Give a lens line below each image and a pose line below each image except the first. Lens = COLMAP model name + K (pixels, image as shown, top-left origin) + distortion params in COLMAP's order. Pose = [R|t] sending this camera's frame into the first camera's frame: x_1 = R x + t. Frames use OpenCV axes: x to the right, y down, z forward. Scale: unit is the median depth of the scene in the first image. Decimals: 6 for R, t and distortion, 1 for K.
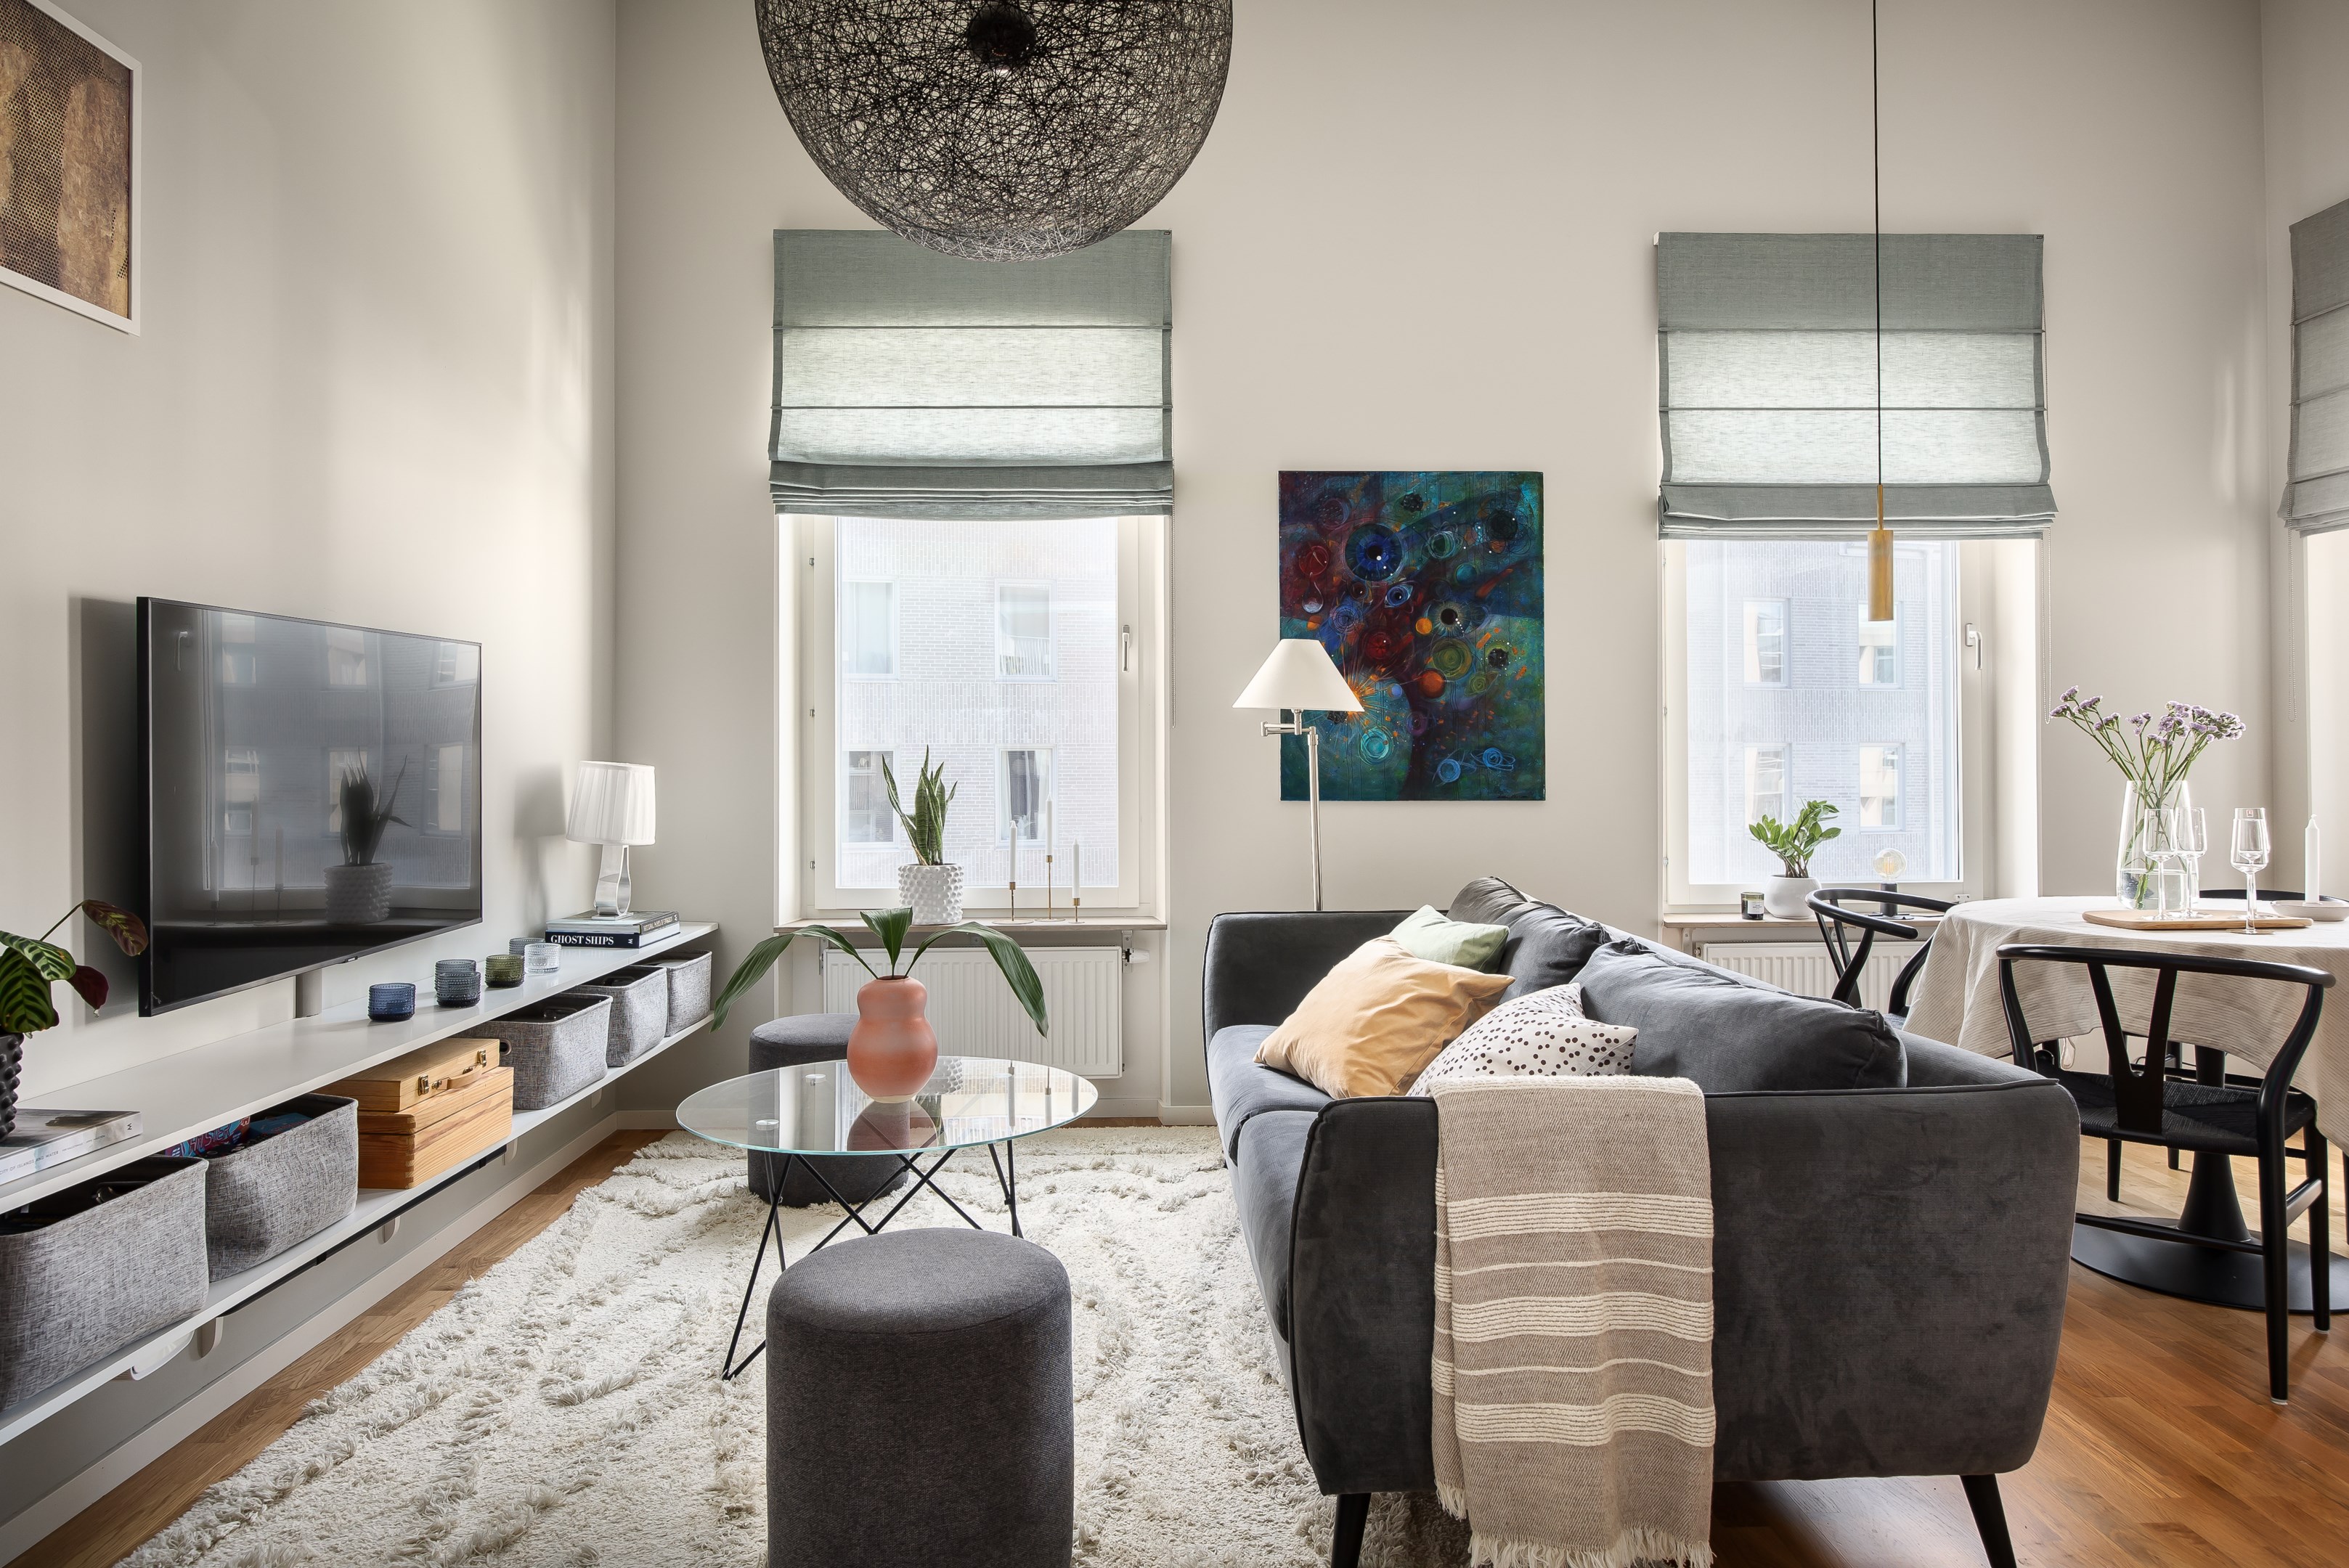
lens RADIAL K [[1440.5, 0, 1171.3], [0, 1440.5, 744.6], [0, 0, 1]] dist [-0.008647, 0.004796]
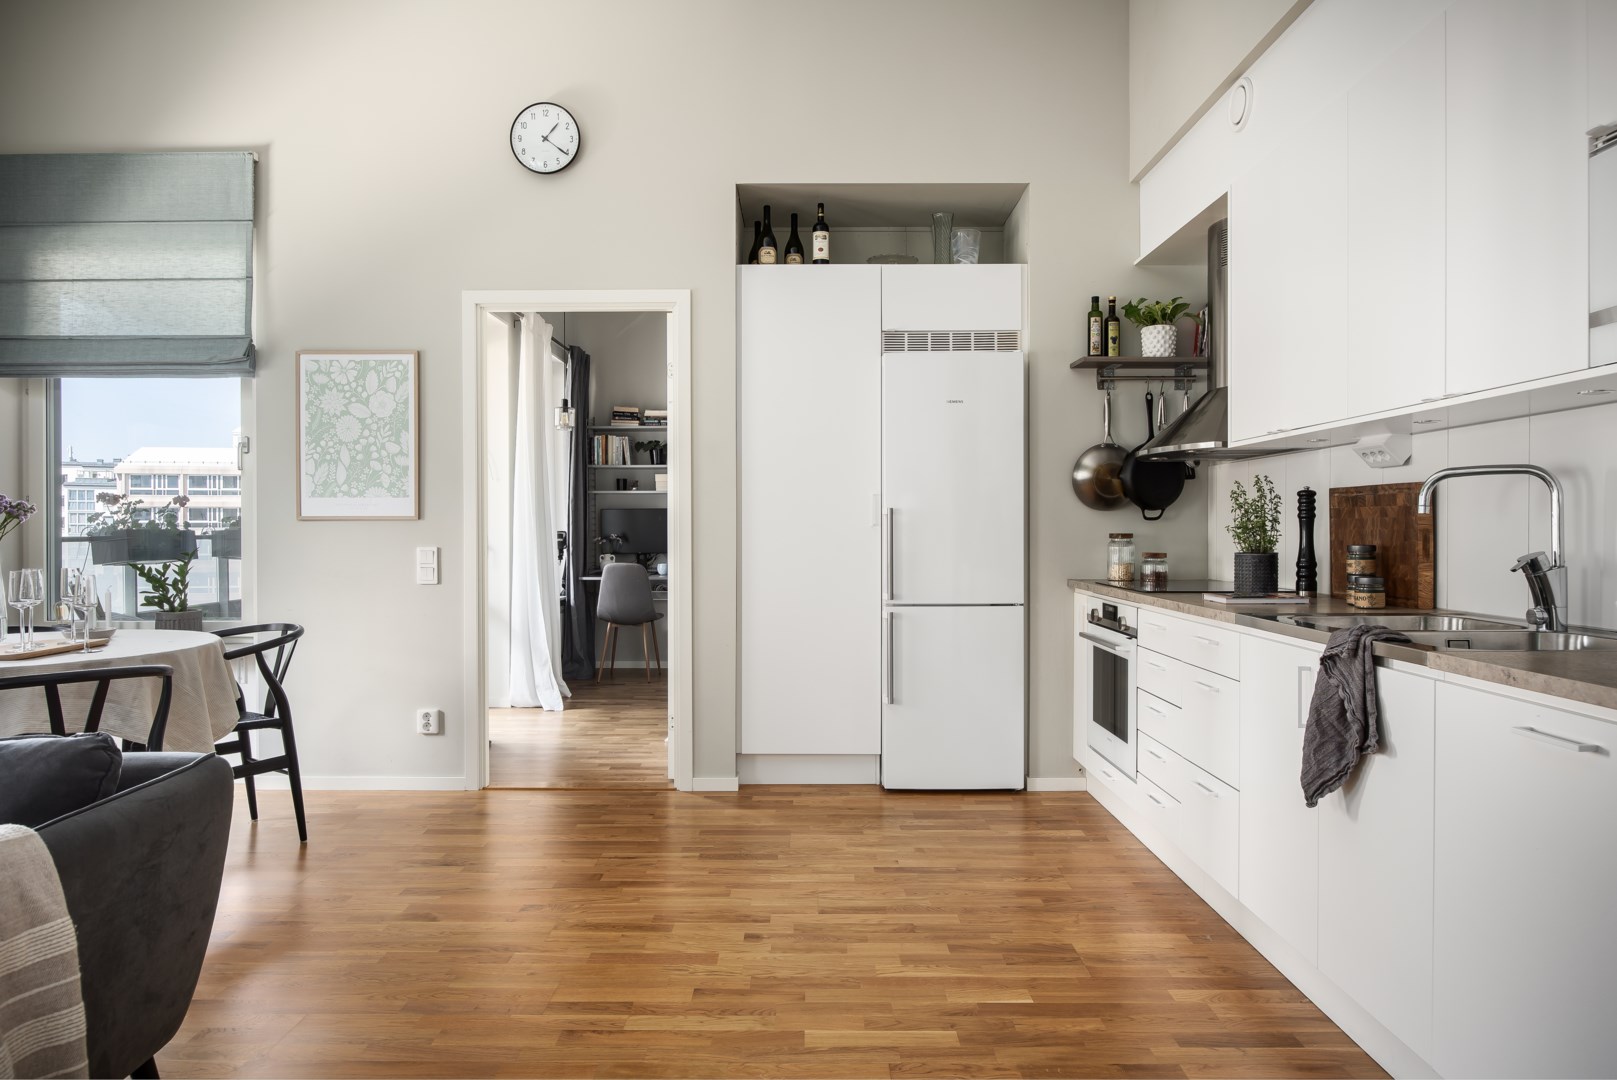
lens RADIAL K [[991.7, 0, 806.1], [0, 991.7, 538.1], [0, 0, 1]] dist [-0.008647, 0.004796]
pose [[0.026136, -0.004566, 0.999648, -0.161553], [-0.009121, 0.999947, 0.004806, 0.001396], [-0.999617, -0.009244, 0.026093, 0.155760]]
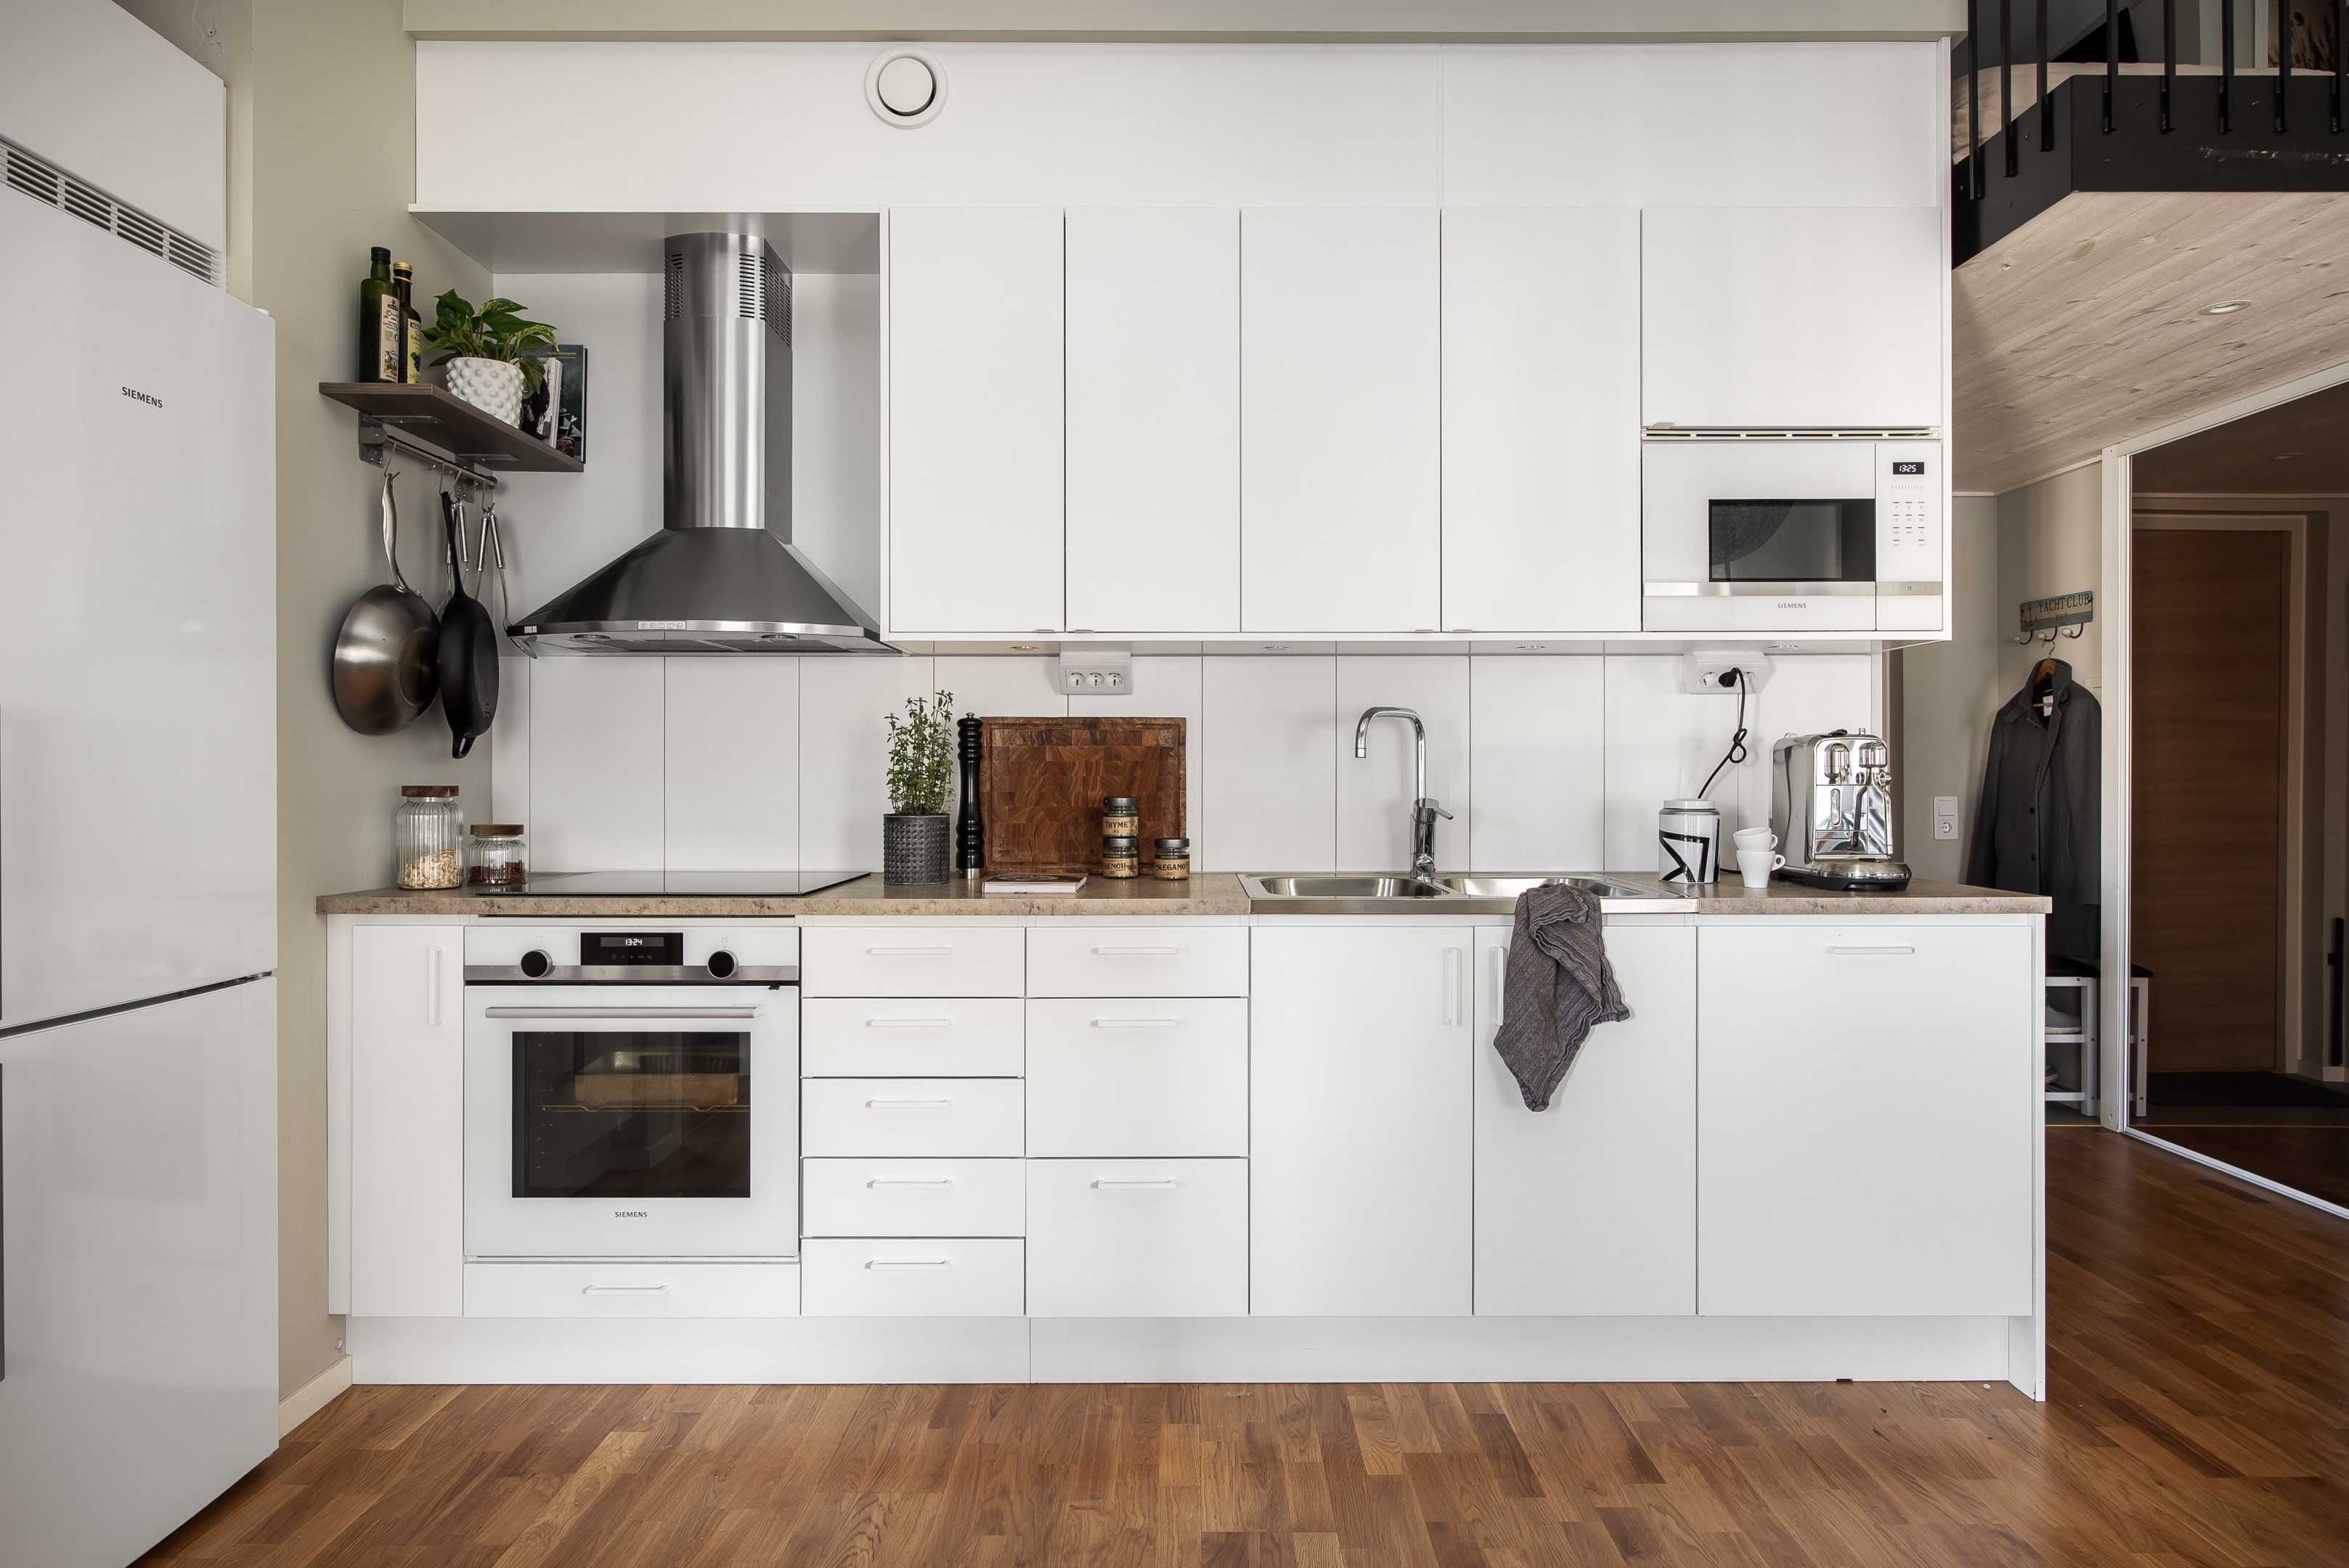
lens RADIAL K [[1320.7, 0, 1184.3], [0, 1320.7, 778.0], [0, 0, 1]] dist [-0.001770, 0.000097]
pose [[-0.999801, 0.005338, 0.019197, 0.442388], [0.005169, 0.999948, -0.008806, 0.002079], [-0.019243, -0.008705, -0.999777, 0.450959]]
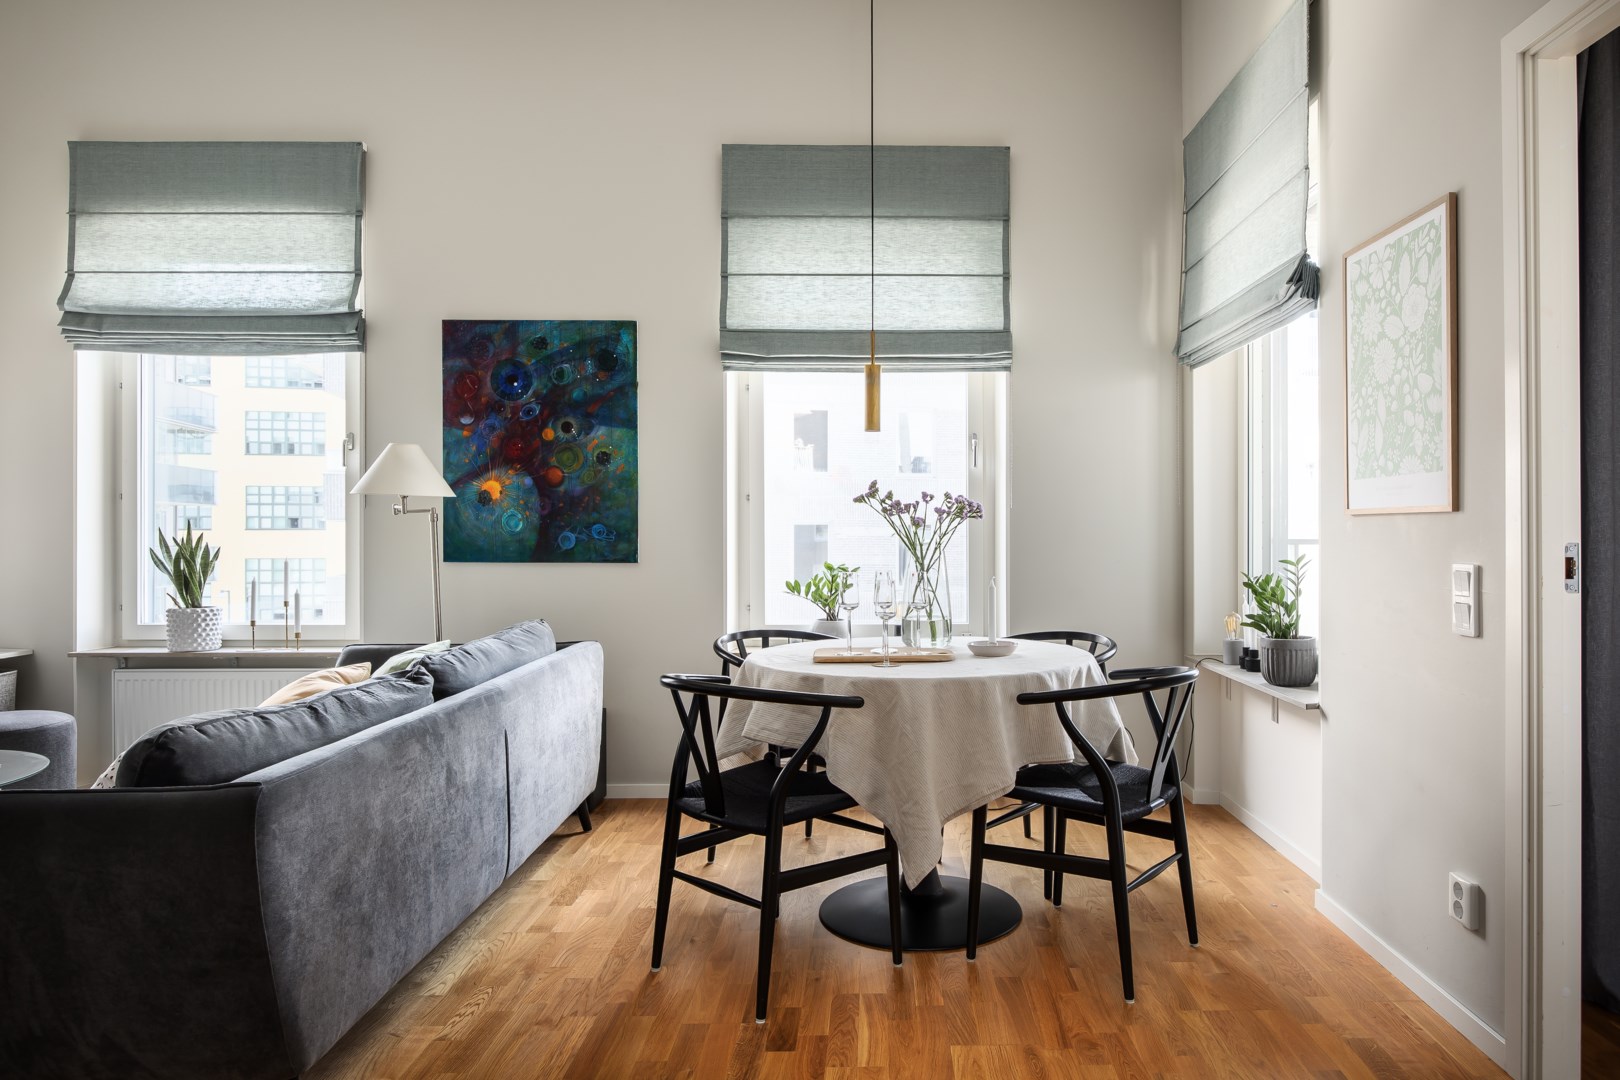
lens RADIAL K [[1025.8, 0, 889.5], [0, 1025.8, 525.5], [0, 0, 1]] dist [-0.006292, 0.001323]
pose [[0.999987, 0.004410, -0.002441, 0.500592], [-0.004396, 0.999975, 0.005588, -0.002932], [0.002466, -0.005577, 0.999981, 0.032017]]
